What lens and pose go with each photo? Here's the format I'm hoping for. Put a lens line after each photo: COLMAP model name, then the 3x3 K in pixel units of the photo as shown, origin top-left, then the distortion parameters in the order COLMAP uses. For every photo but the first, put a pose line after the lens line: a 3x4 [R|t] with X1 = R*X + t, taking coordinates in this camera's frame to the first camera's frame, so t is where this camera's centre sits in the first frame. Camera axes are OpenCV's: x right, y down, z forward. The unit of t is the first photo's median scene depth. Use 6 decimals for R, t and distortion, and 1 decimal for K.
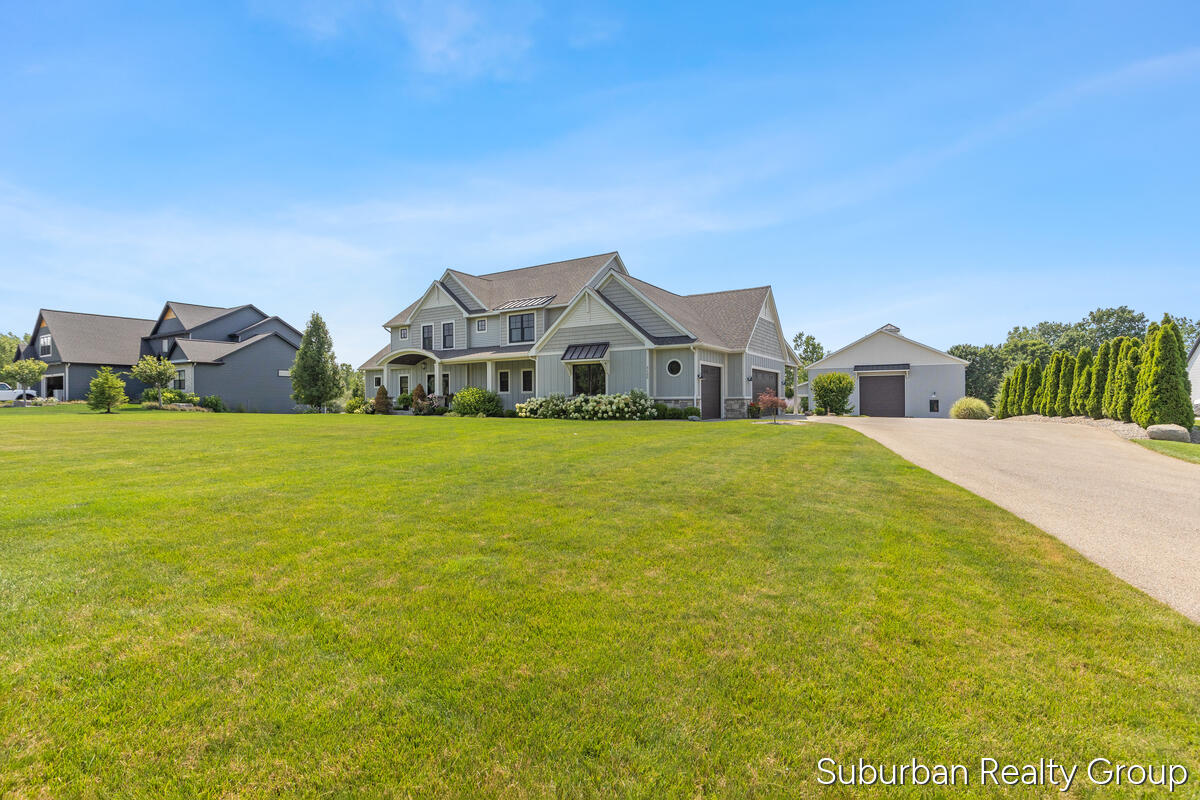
lens RADIAL K [[539.1, 0, 598.5], [0, 539.1, 395.1], [0, 0, 1]] dist [-0.001286, -0.001686]
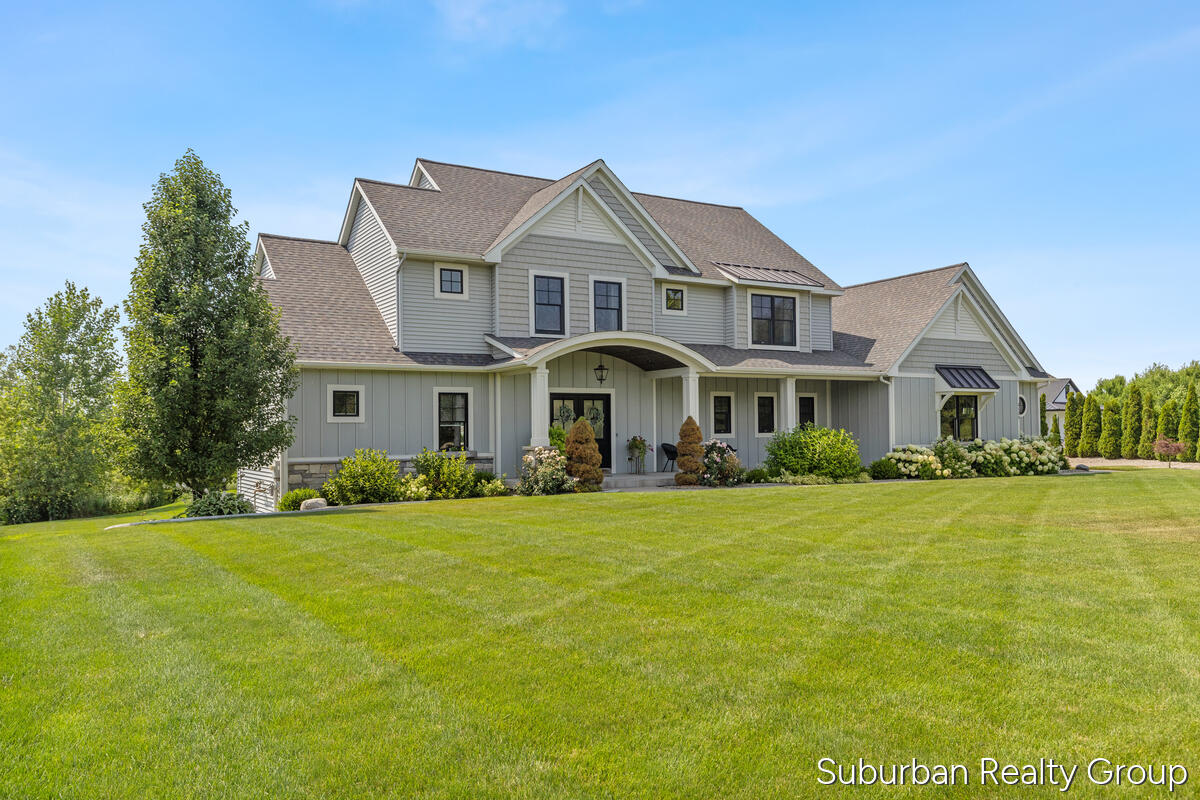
lens RADIAL K [[889.4, 0, 598.9], [0, 889.4, 401.9], [0, 0, 1]] dist [0.011902, 0.001039]
pose [[0.462342, 0.033512, 0.886068, -1.023230], [-0.001286, 0.999310, -0.037124, -0.004999], [-0.886701, 0.016025, 0.462066, 0.725556]]
